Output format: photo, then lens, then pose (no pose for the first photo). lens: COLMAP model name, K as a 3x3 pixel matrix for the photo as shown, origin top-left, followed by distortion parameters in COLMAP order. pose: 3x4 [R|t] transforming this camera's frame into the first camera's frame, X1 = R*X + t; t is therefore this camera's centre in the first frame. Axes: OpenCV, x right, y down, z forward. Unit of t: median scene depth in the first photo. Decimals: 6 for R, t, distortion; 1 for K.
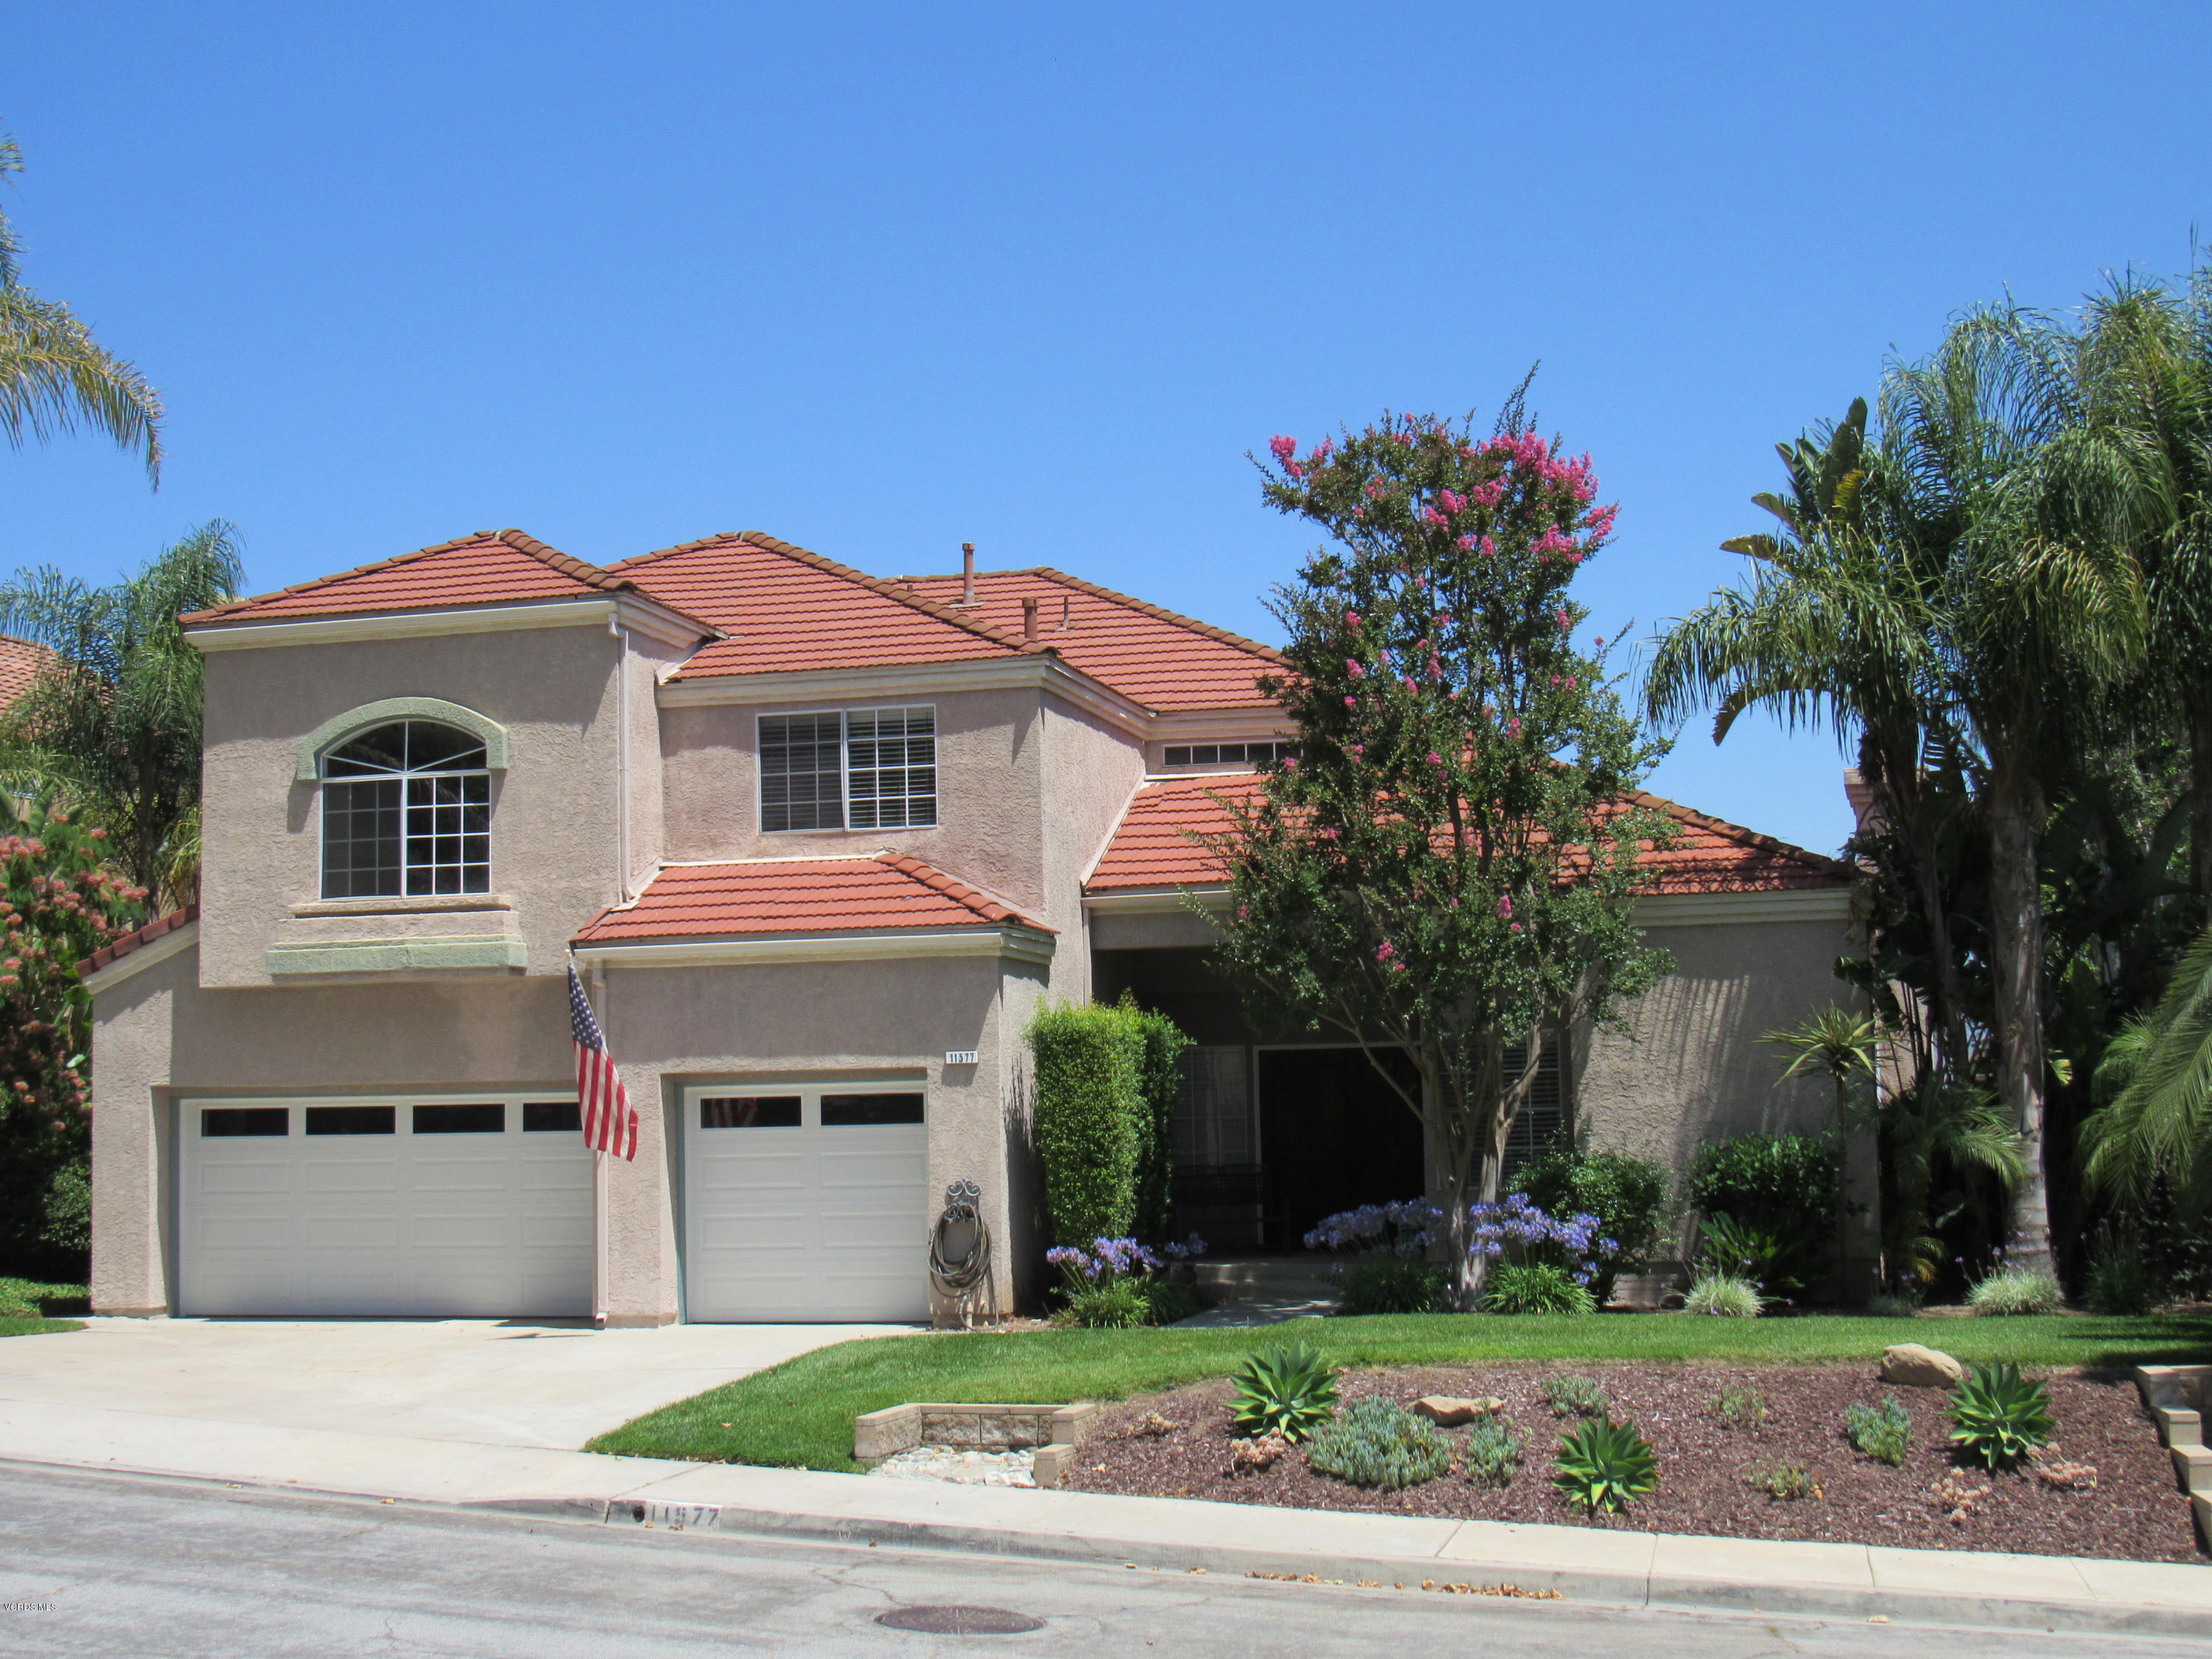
lens RADIAL K [[3084.6, 0, 1105.0], [0, 3084.6, 827.3], [0, 0, 1]] dist [-0.154780, 0.000000]
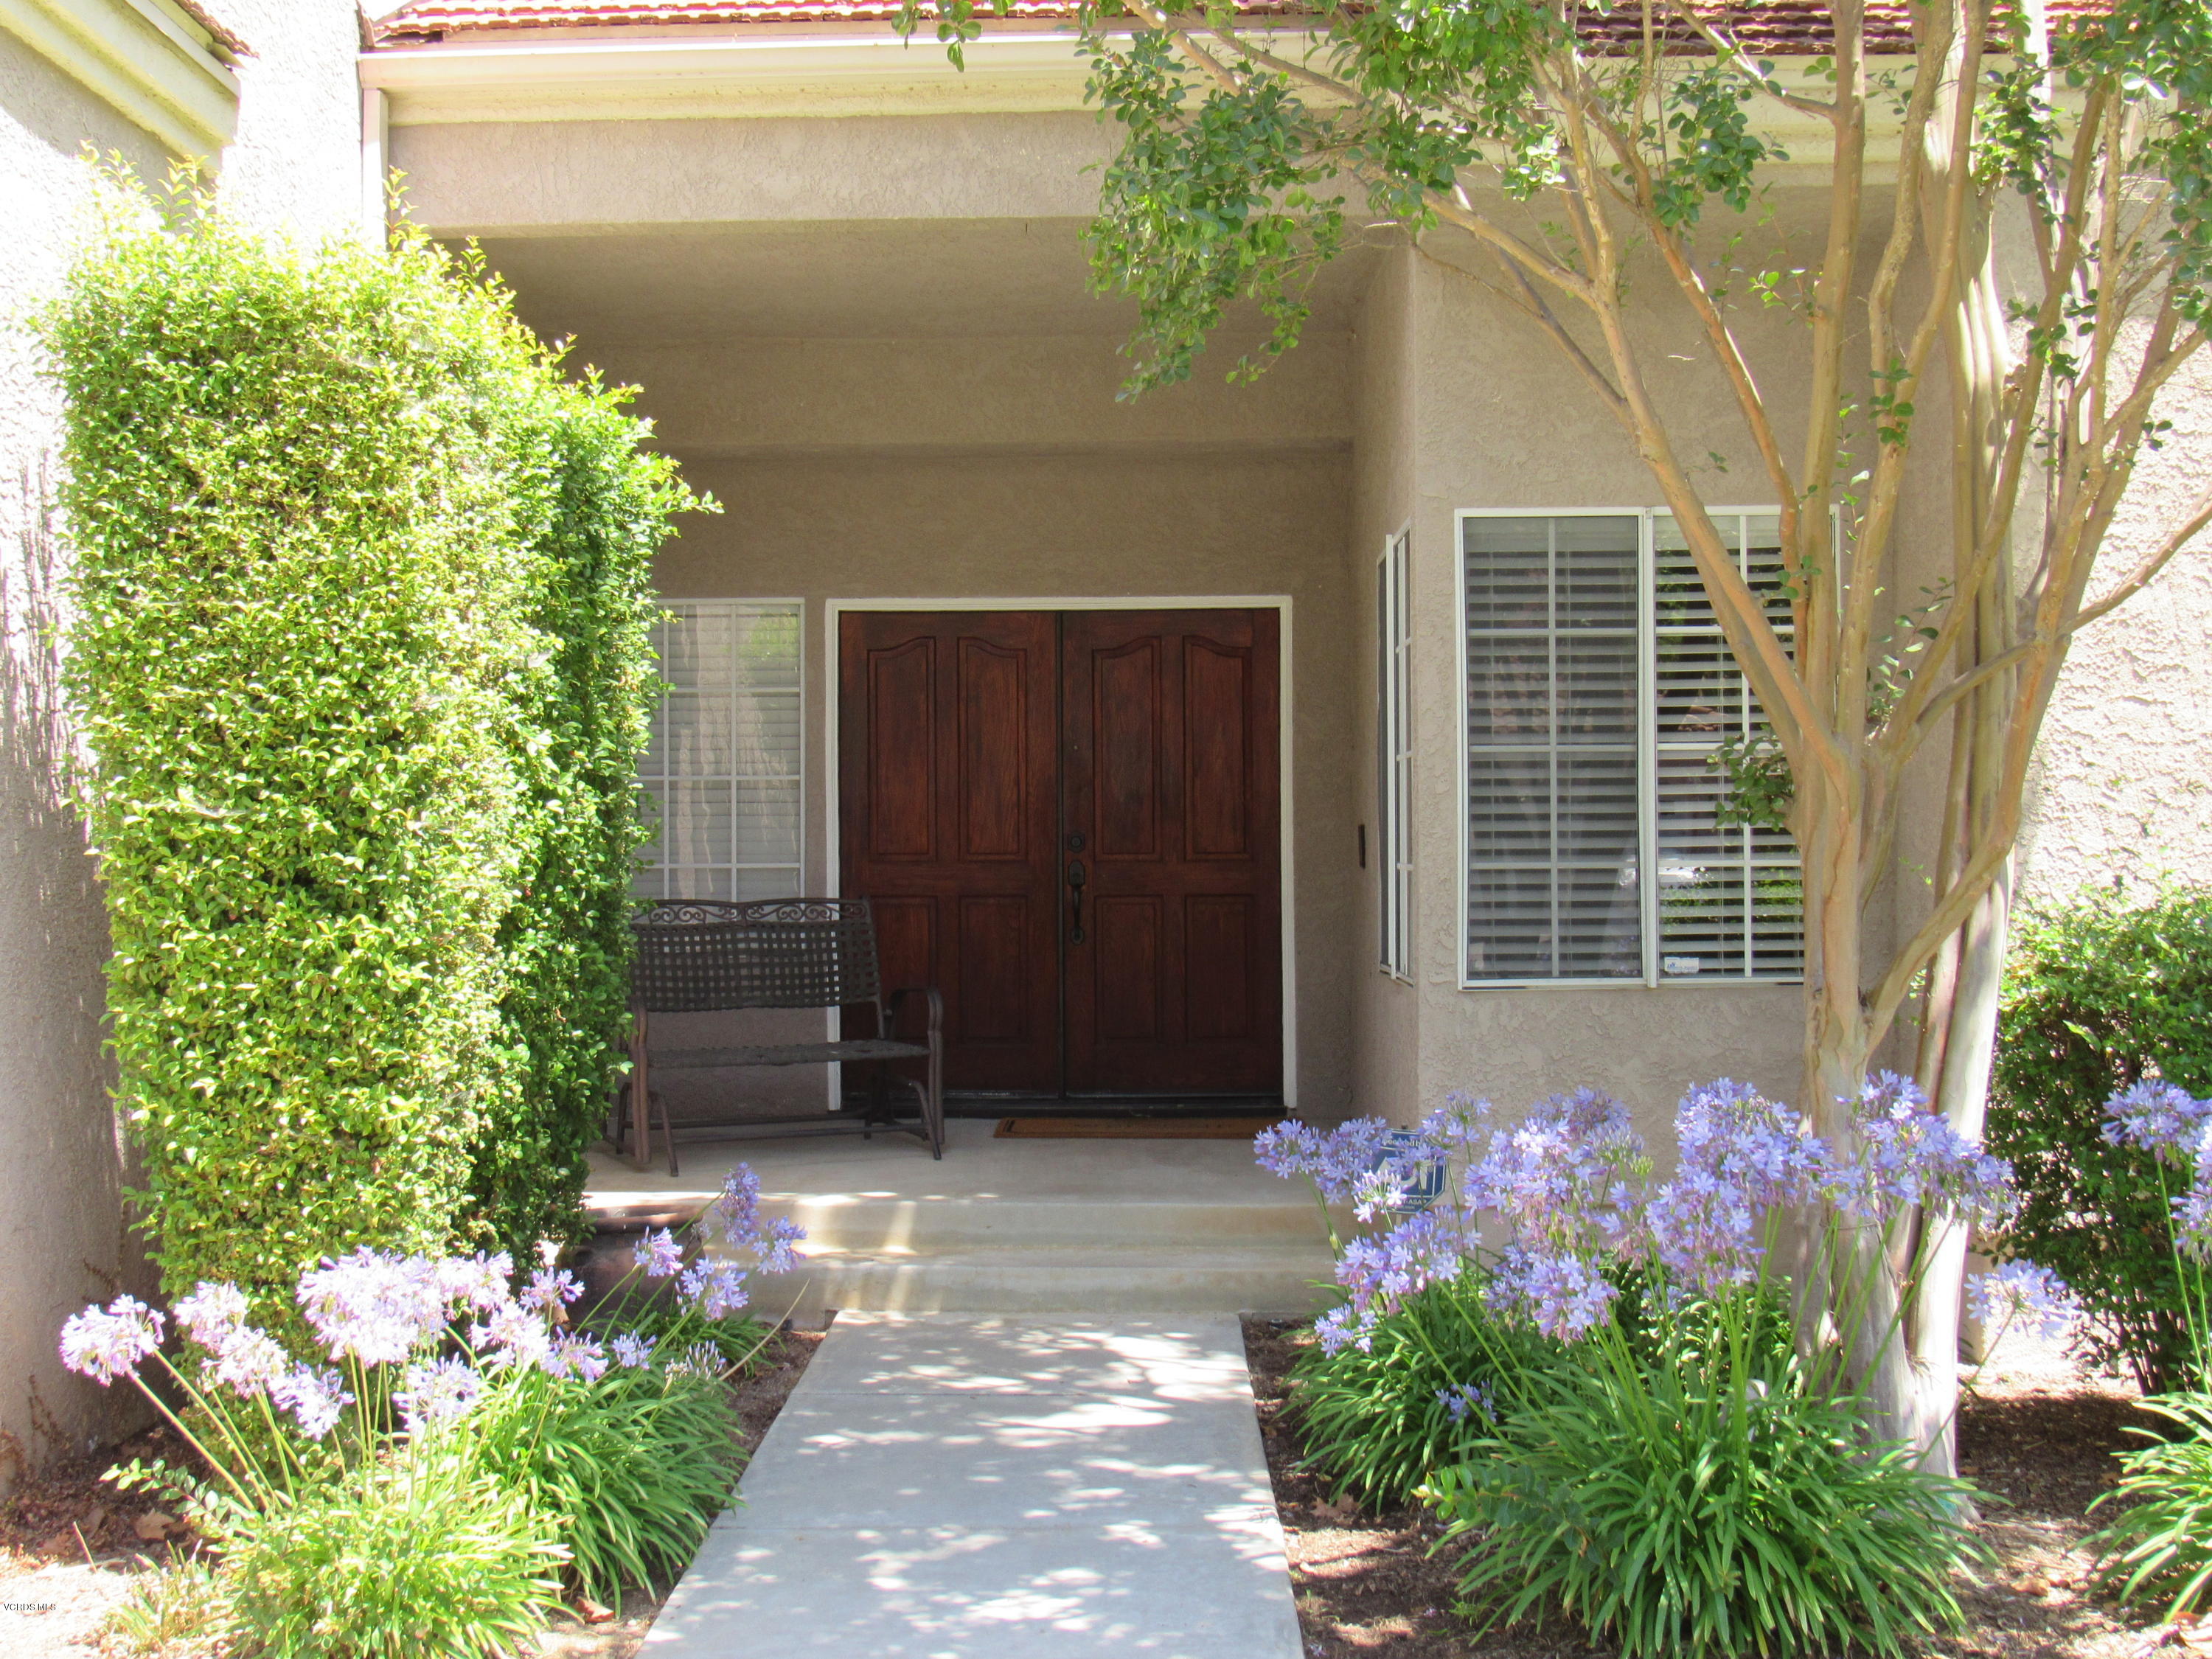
lens RADIAL K [[2632.9, 0, 1105.6], [0, 2632.9, 832.7], [0, 0, 1]] dist [-0.108113, 0.000000]
pose [[0.972323, 0.019923, 0.232790, 0.006990], [-0.039305, 0.996106, 0.078919, 0.080484], [-0.230312, -0.085885, 0.969320, 0.739022]]
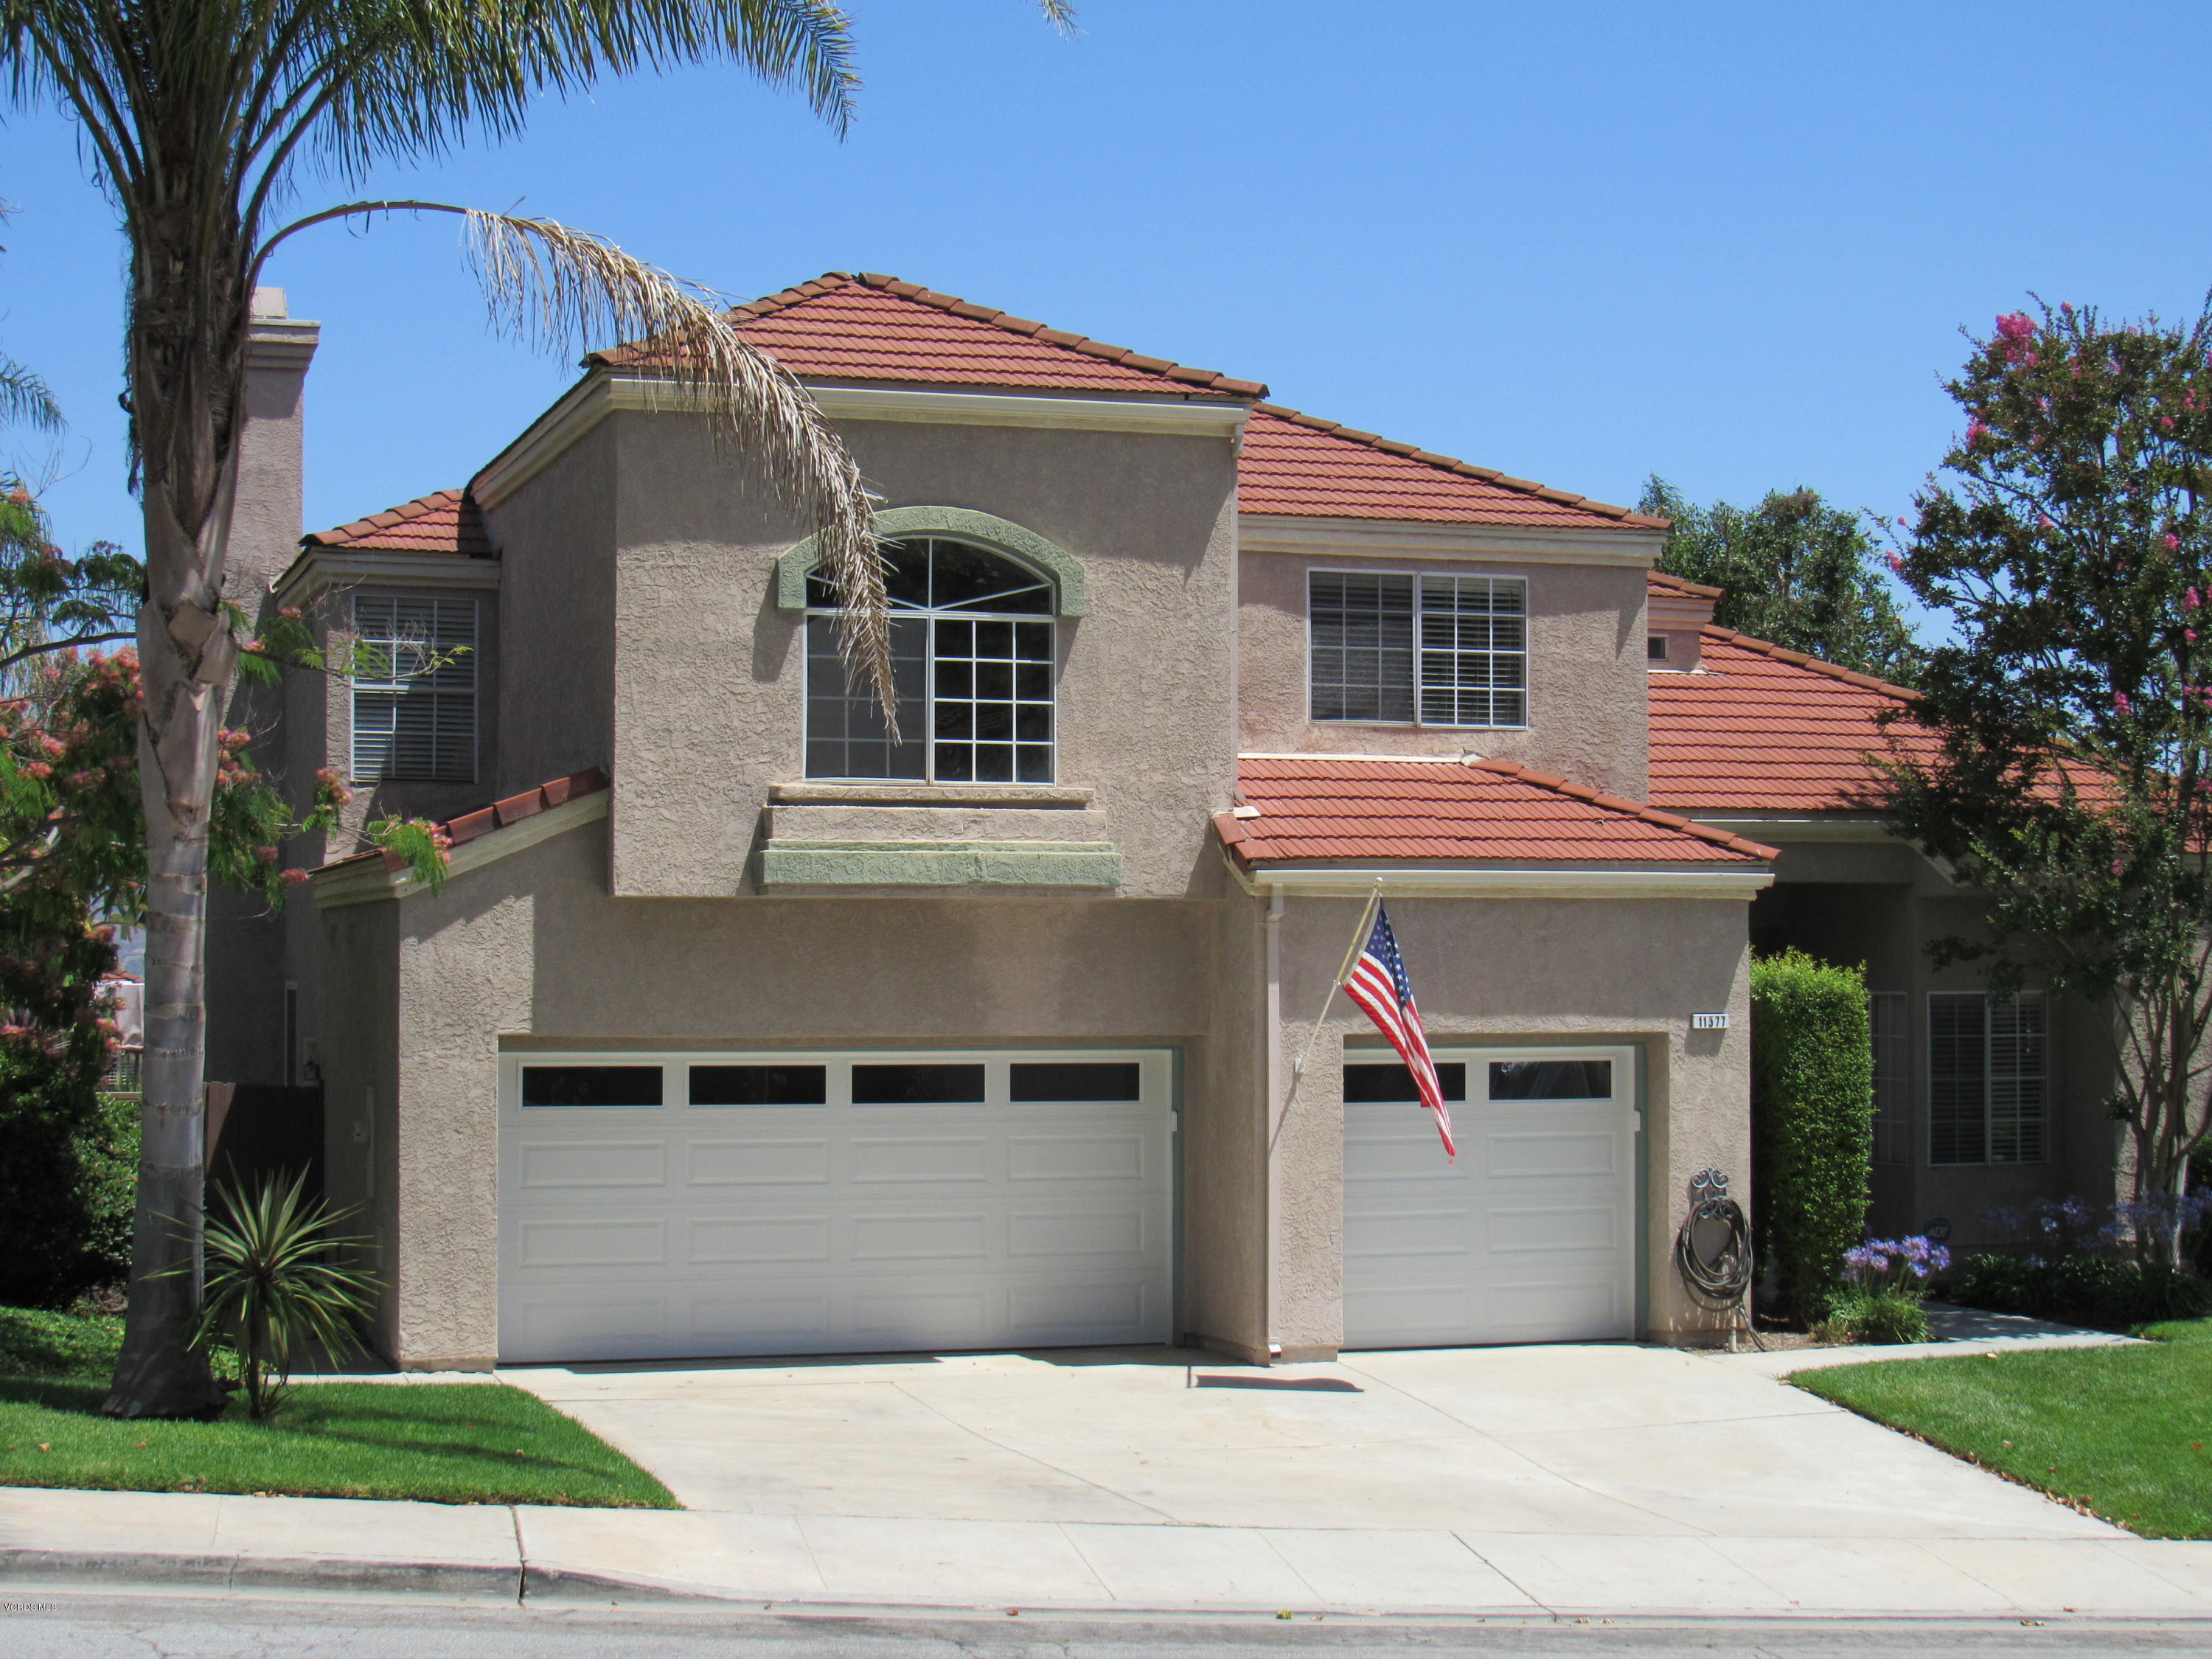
lens RADIAL K [[3683.8, 0, 1105.9], [0, 3683.8, 831.8], [0, 0, 1]] dist [-0.196674, 0.000000]
pose [[0.843985, 0.042340, 0.534692, -0.660900], [-0.071020, 0.996924, 0.033160, 0.002673], [-0.531644, -0.065960, 0.844396, 0.240527]]
